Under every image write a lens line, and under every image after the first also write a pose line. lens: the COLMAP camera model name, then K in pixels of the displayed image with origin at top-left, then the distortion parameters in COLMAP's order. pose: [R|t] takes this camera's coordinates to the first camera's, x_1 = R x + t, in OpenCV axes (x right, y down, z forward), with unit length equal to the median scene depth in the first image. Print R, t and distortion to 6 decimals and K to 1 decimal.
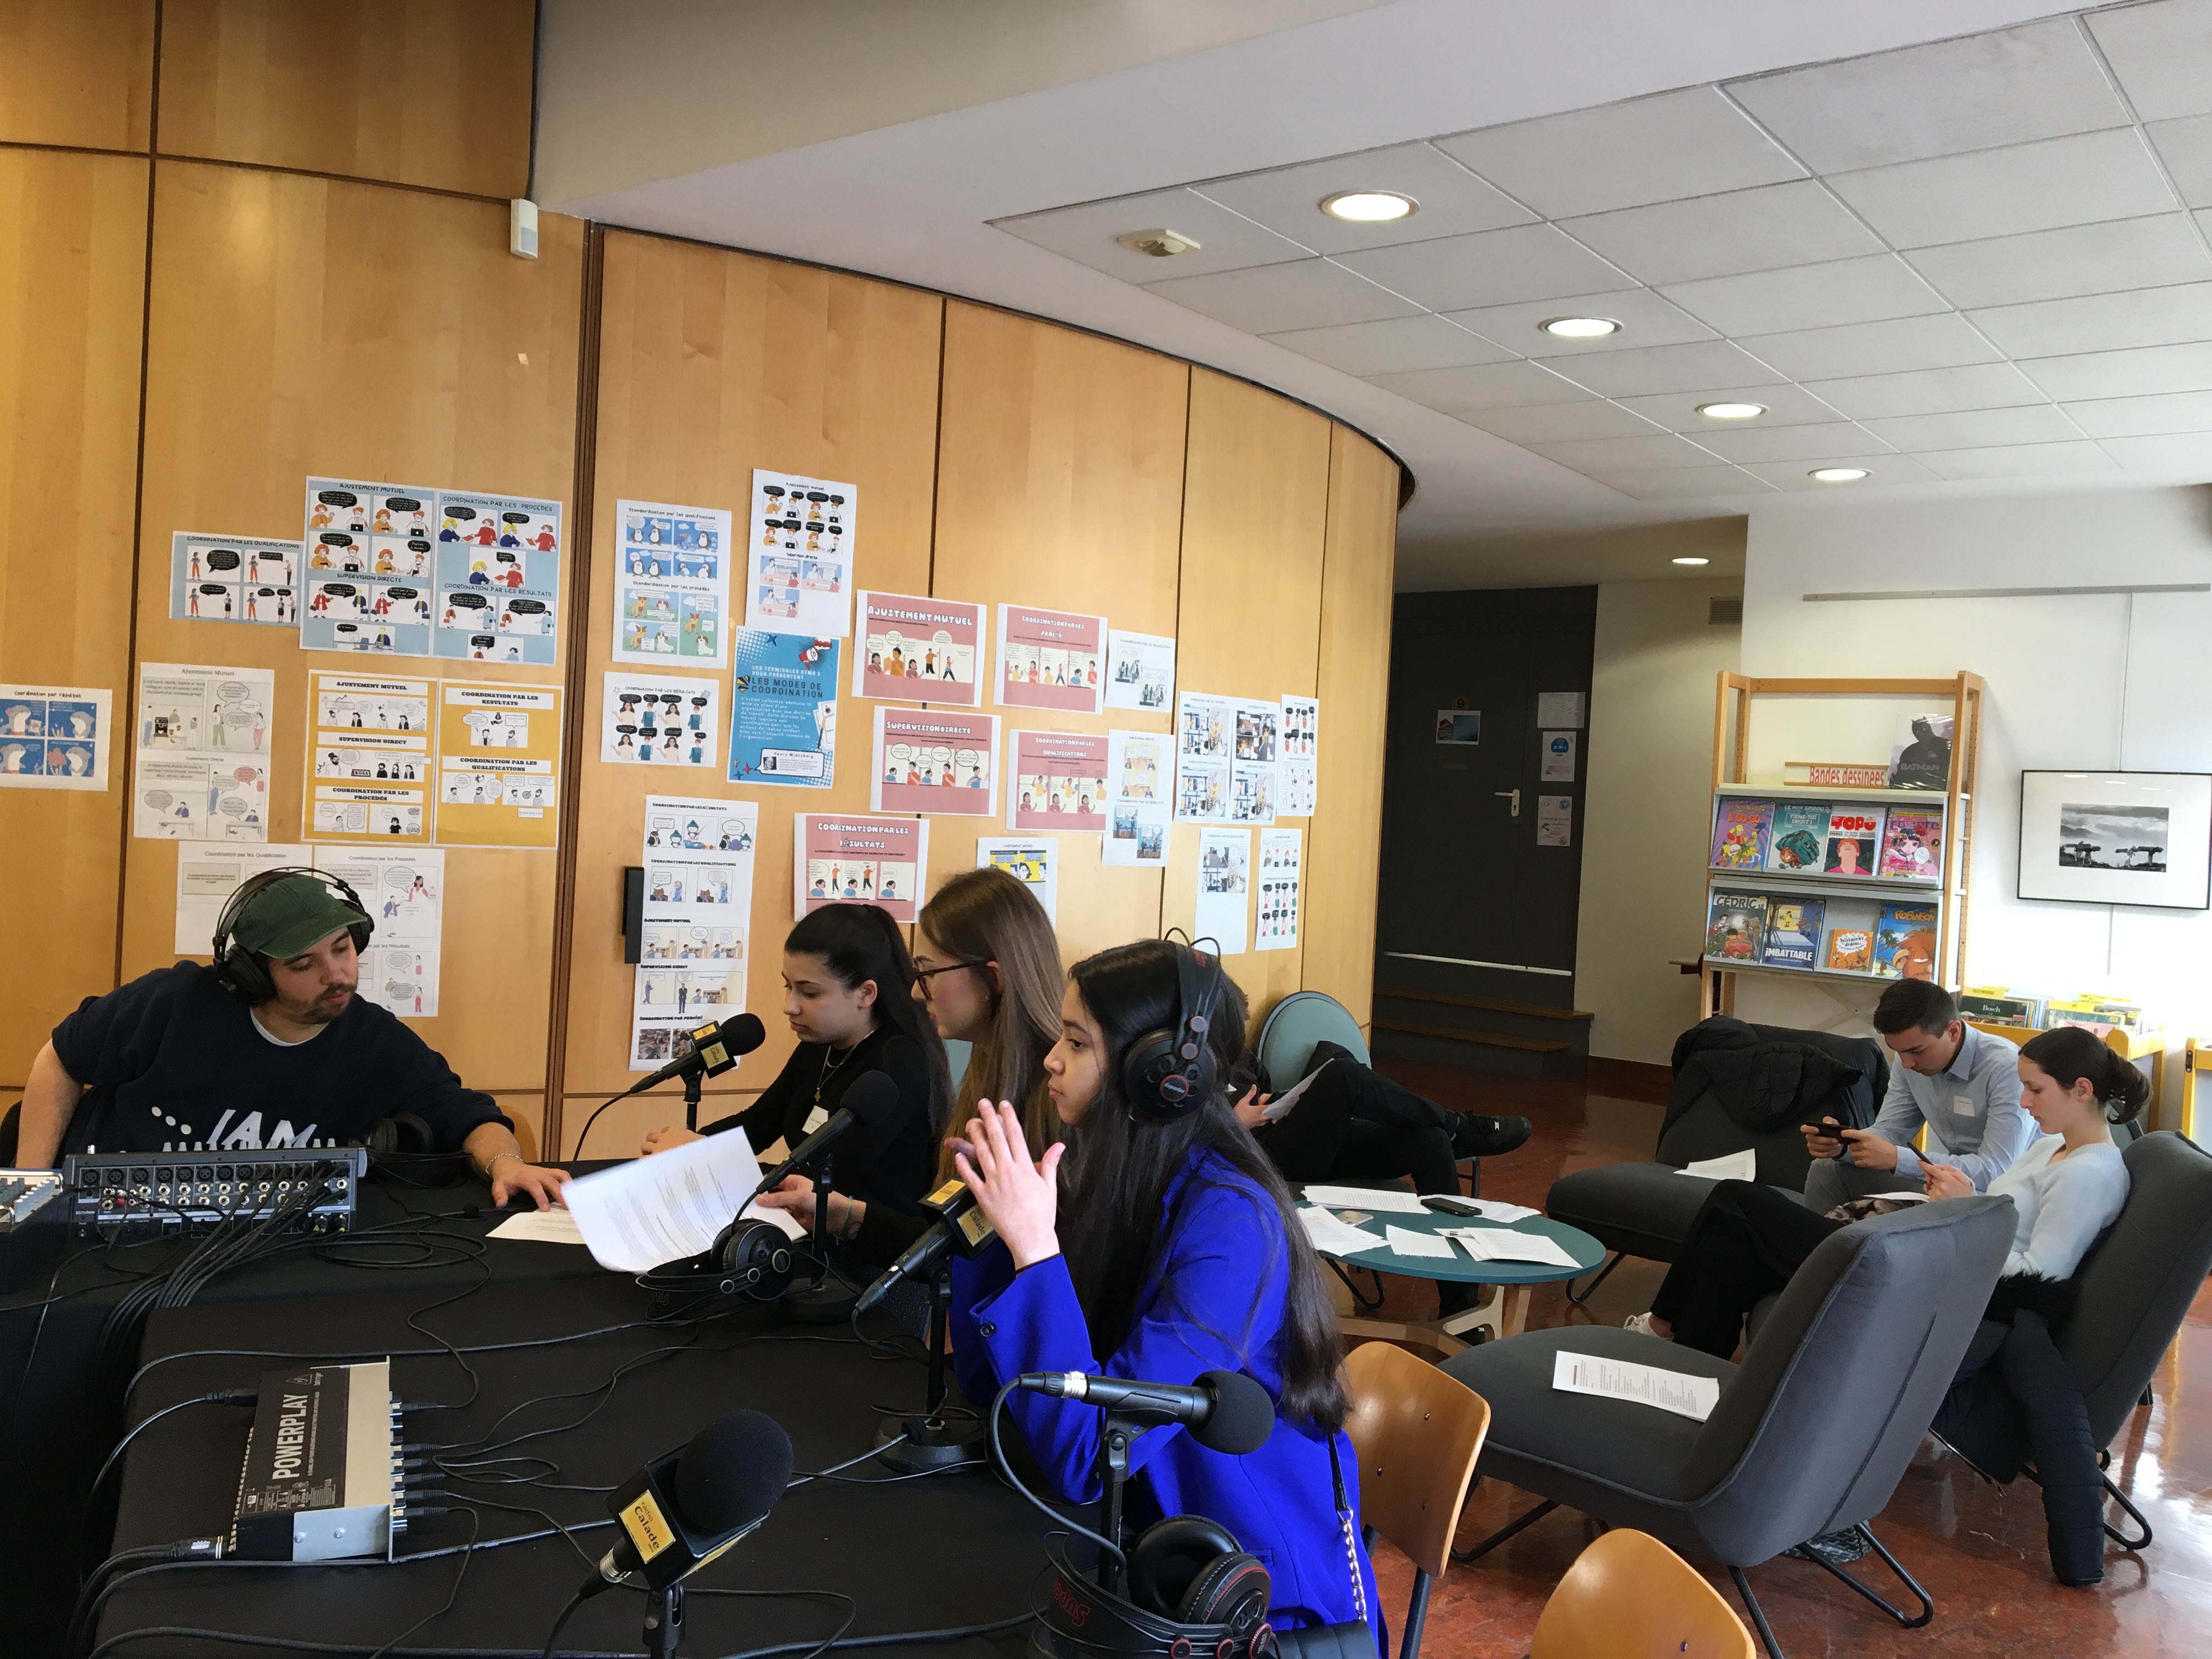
lens RADIAL K [[1847.4, 0, 1098.2], [0, 1847.4, 823.1], [0, 0, 1]] dist [0.121558, -0.213726]
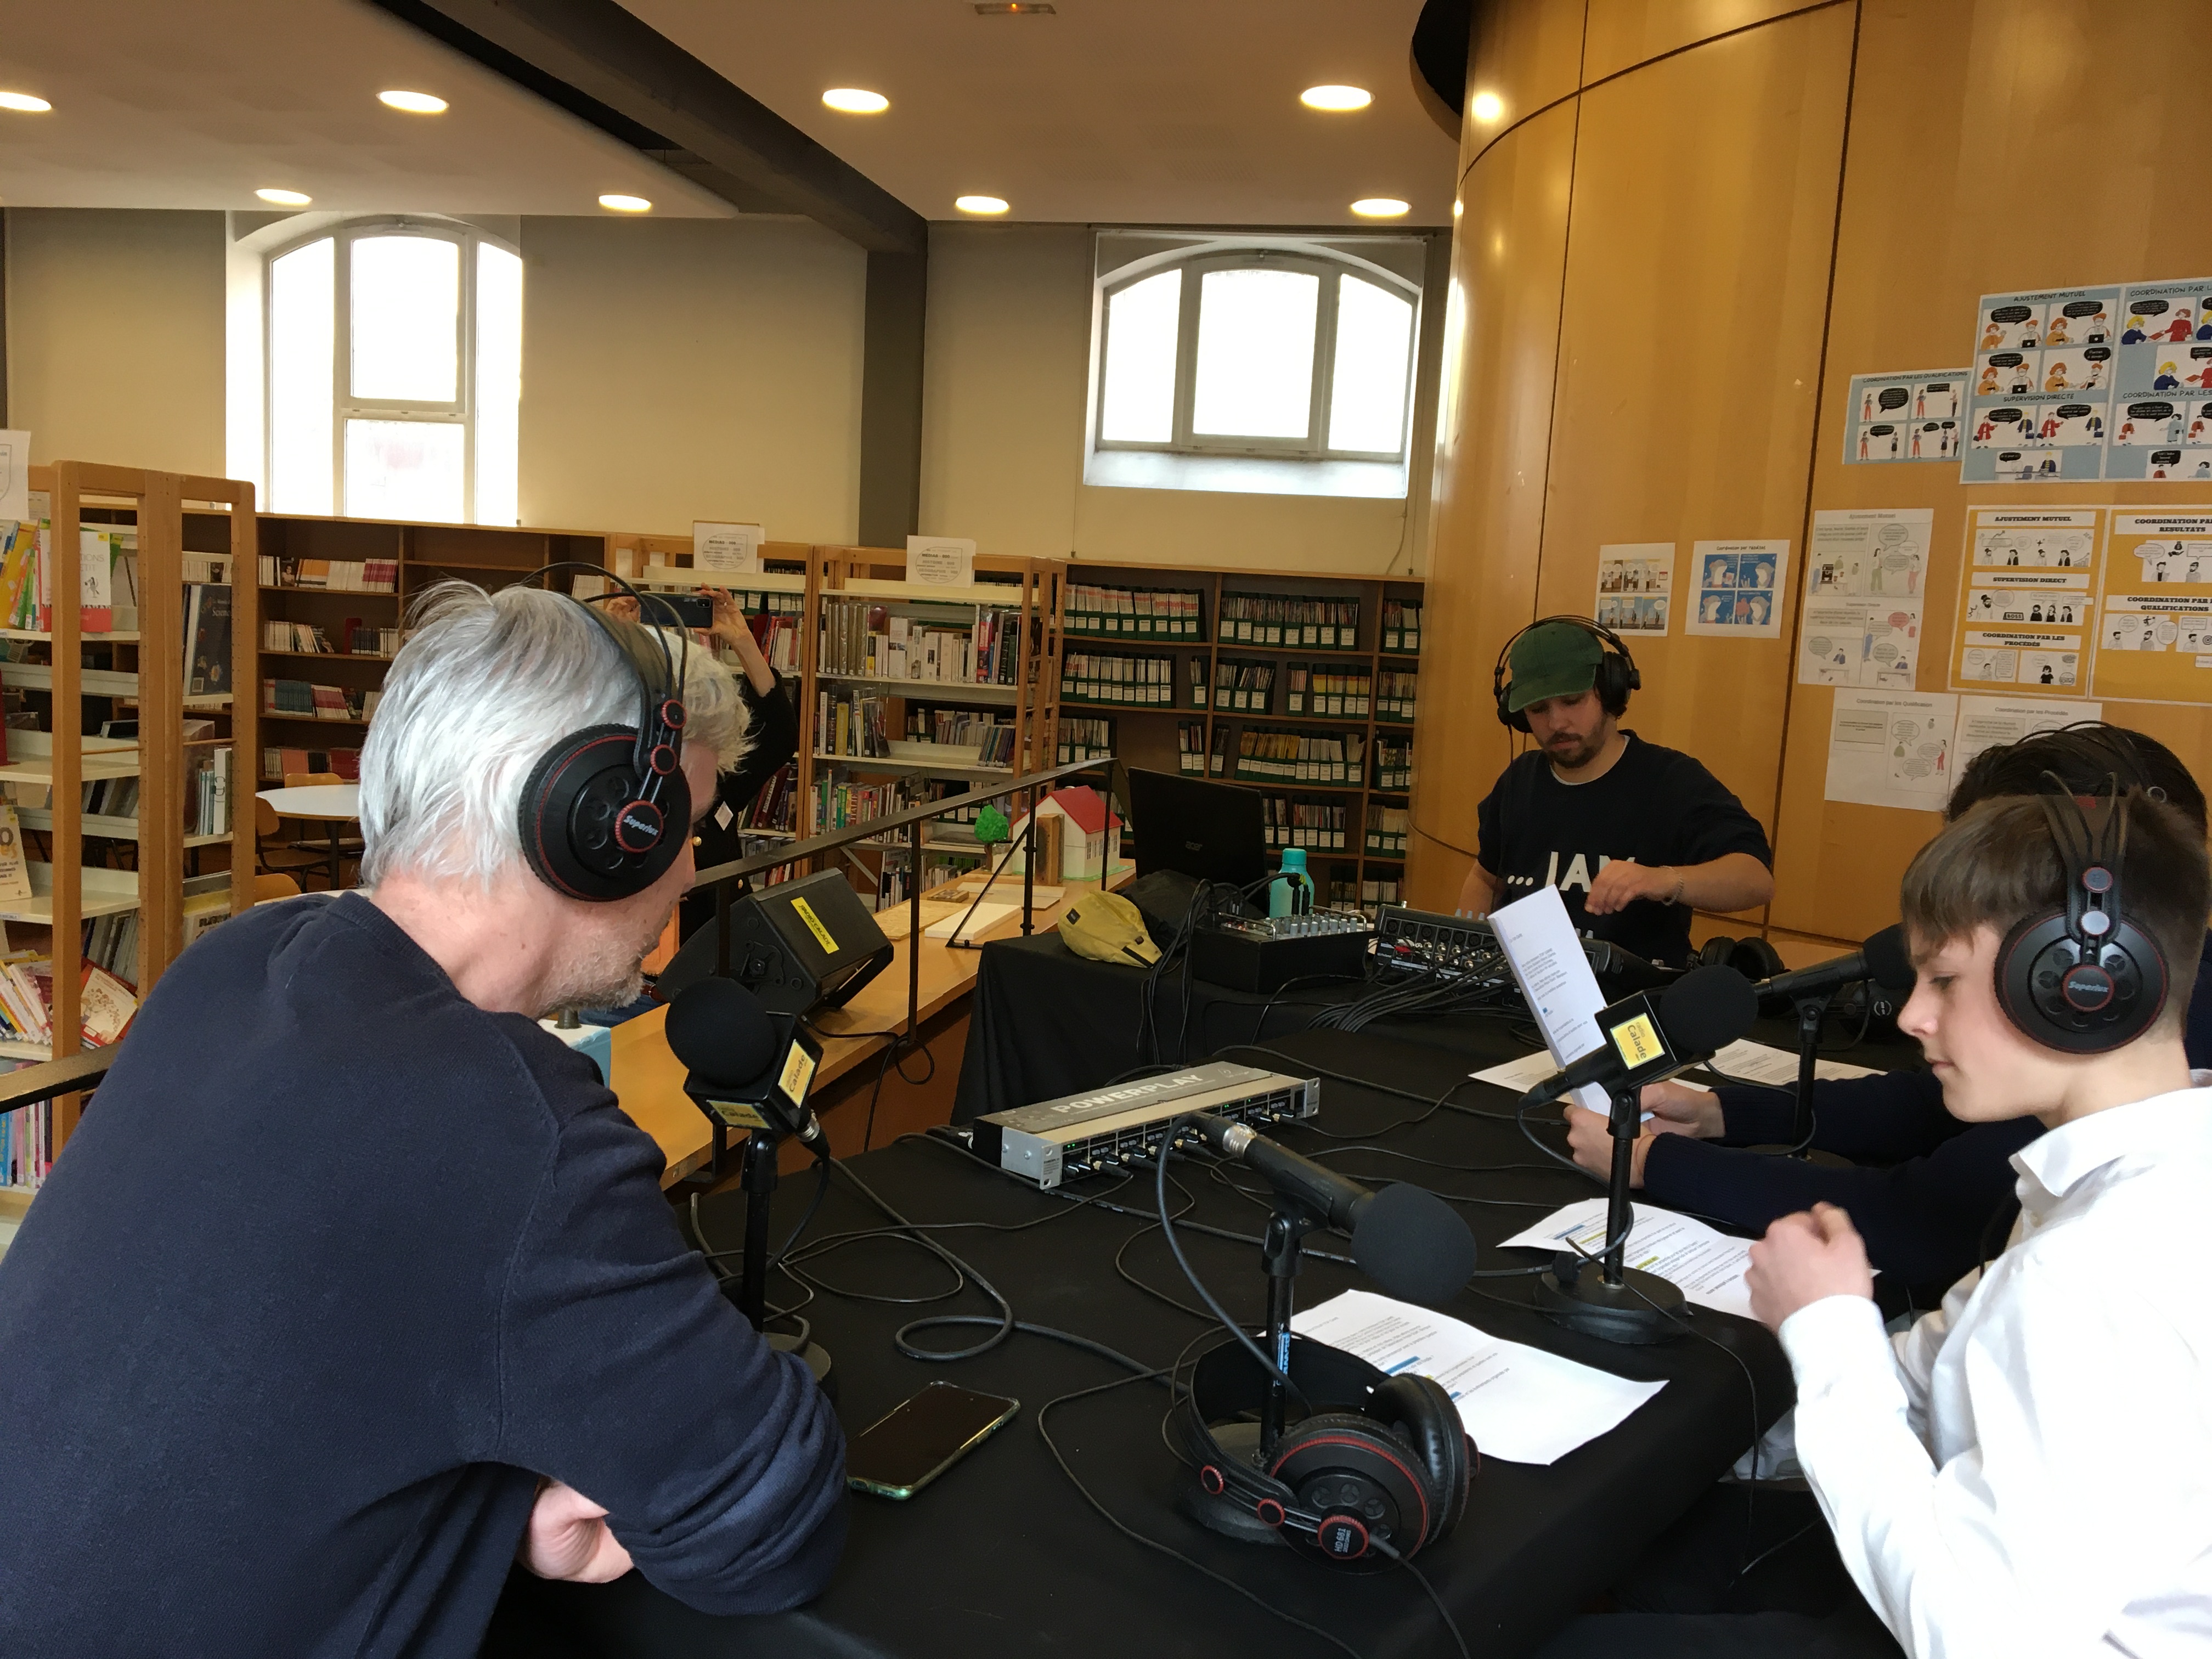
lens RADIAL K [[1850.8, 0, 1110.4], [0, 1850.8, 828.1], [0, 0, 1]] dist [0.035024, -0.039663]
pose [[0.457568, 0.073769, -0.886109, 0.201993], [-0.045317, 0.997192, 0.059616, 0.039289], [0.888019, 0.012877, 0.459627, 0.184008]]
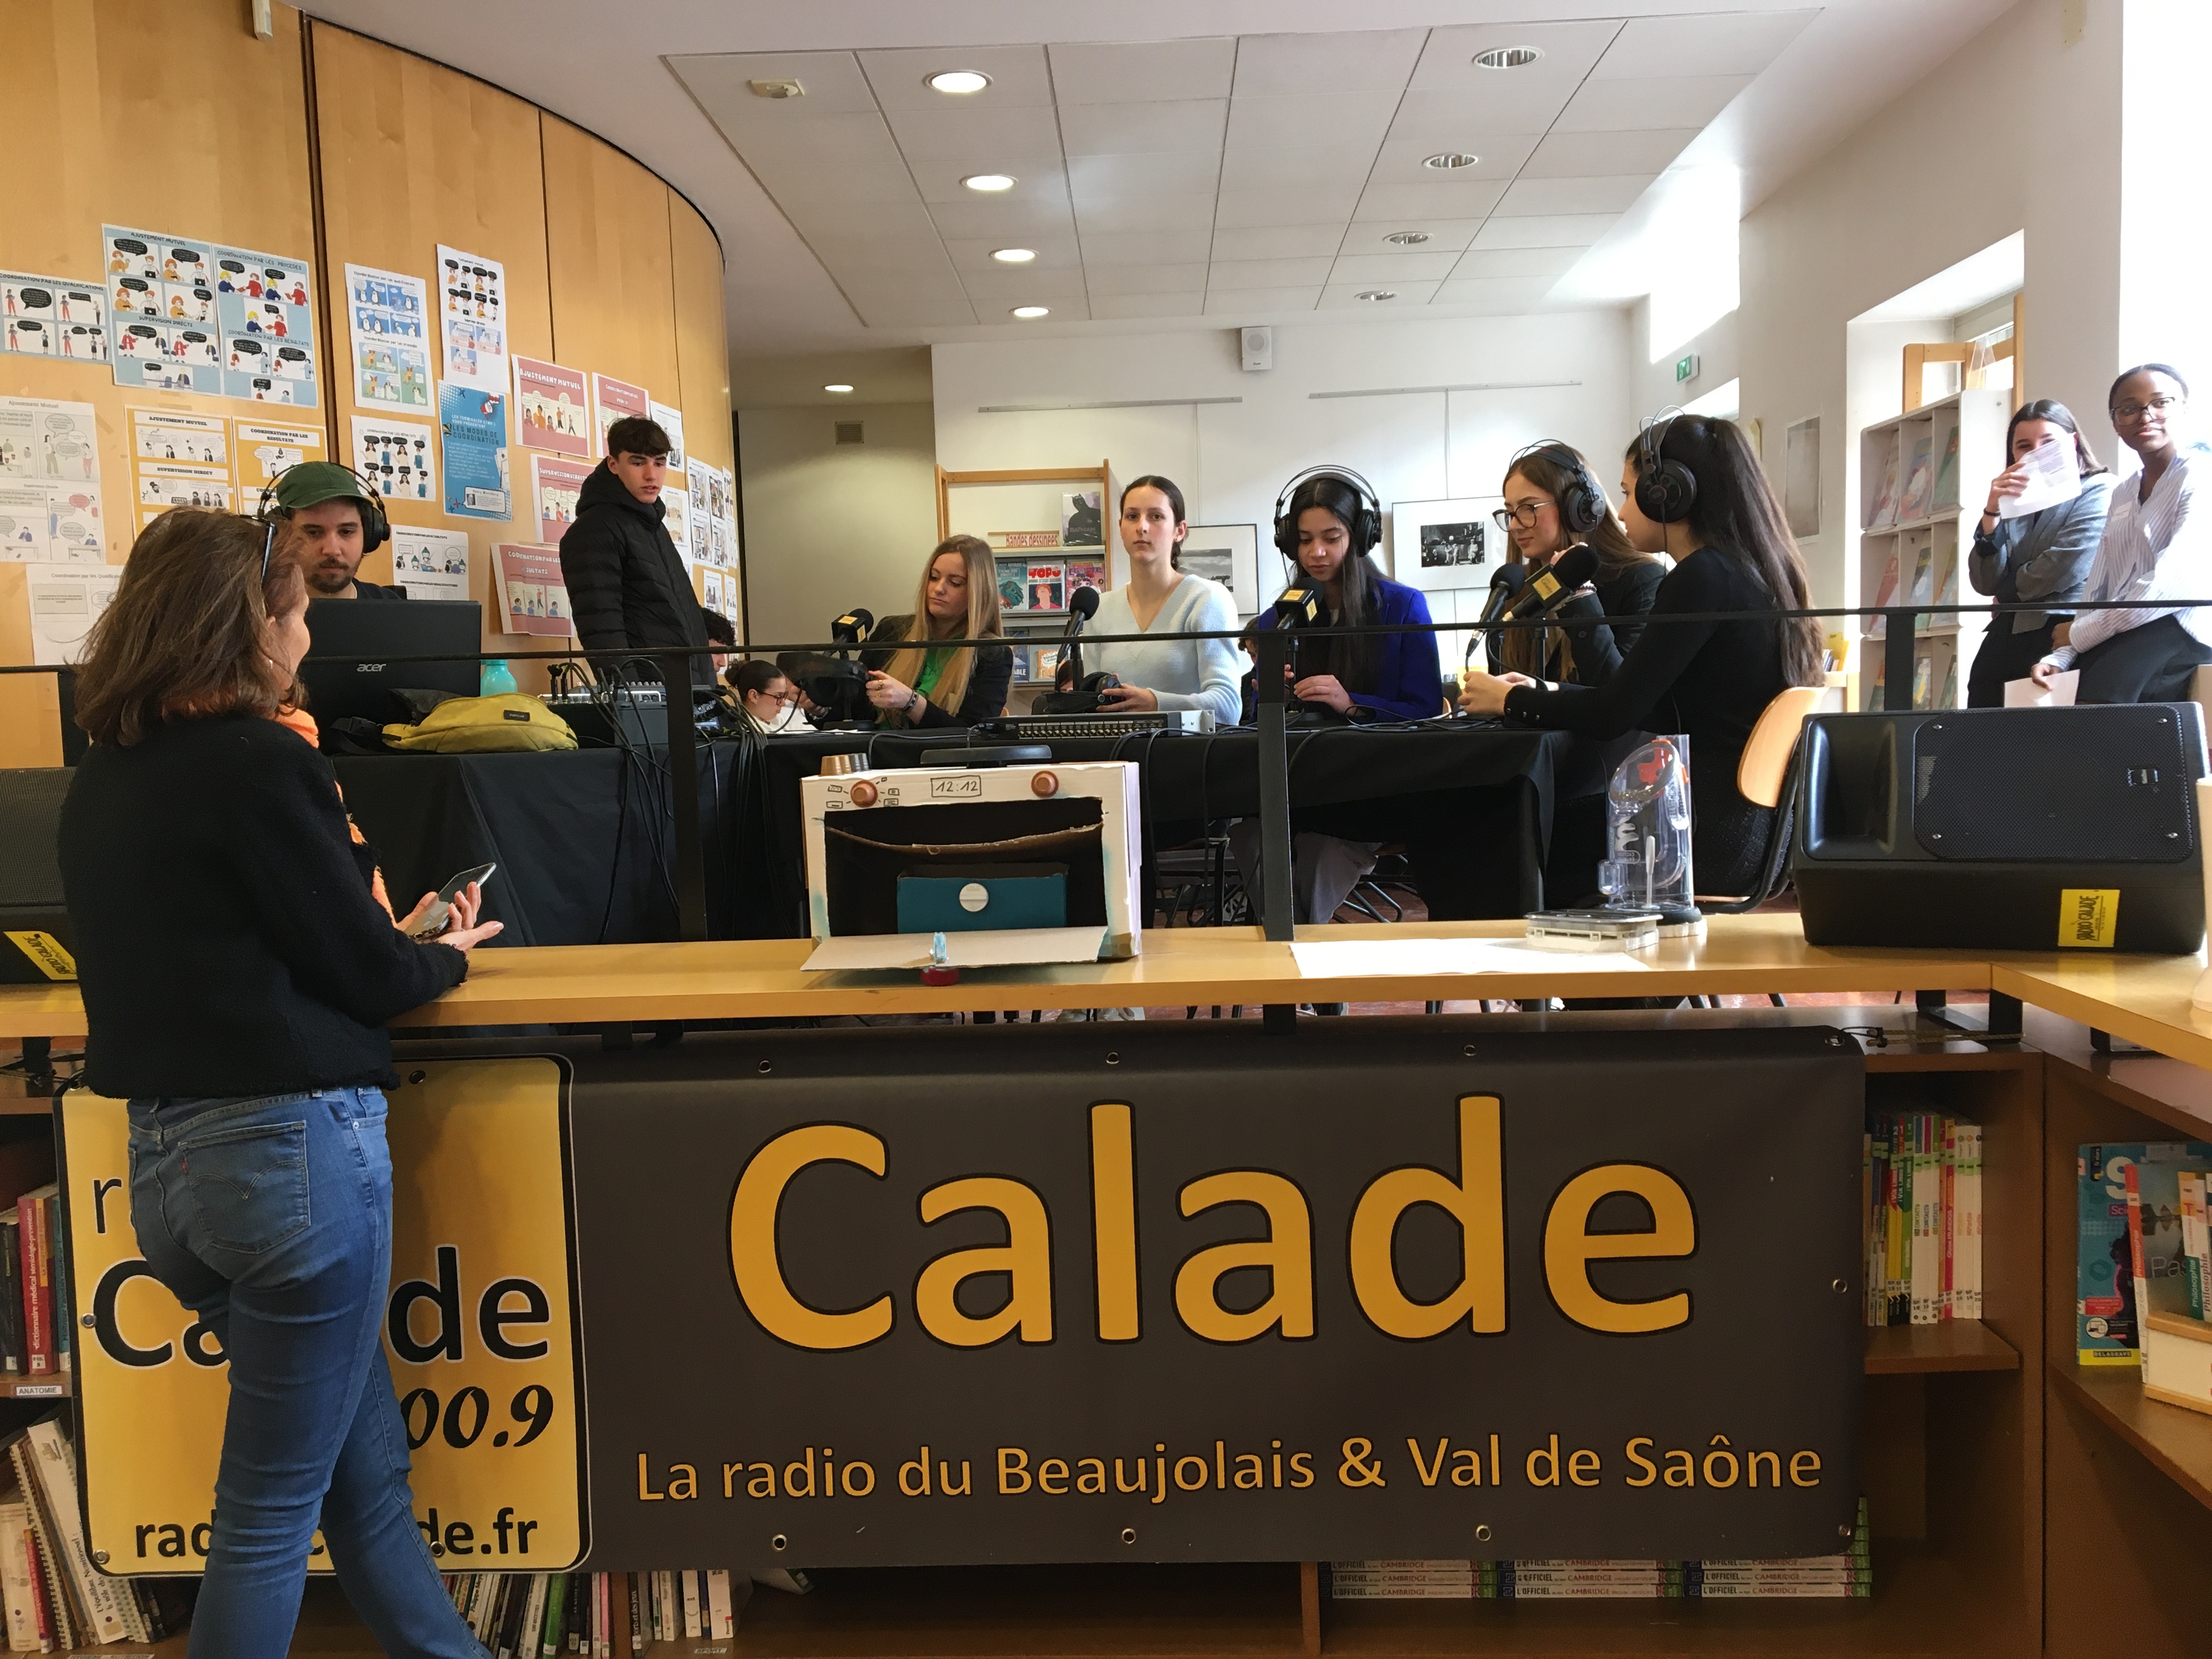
lens RADIAL K [[1850.8, 0, 1110.4], [0, 1850.8, 828.1], [0, 0, 1]] dist [0.035024, -0.039663]
pose [[0.803159, -0.120735, 0.583402, -0.580061], [0.084243, 0.992426, 0.089407, 0.106455], [-0.589778, -0.022660, 0.807247, -0.205058]]
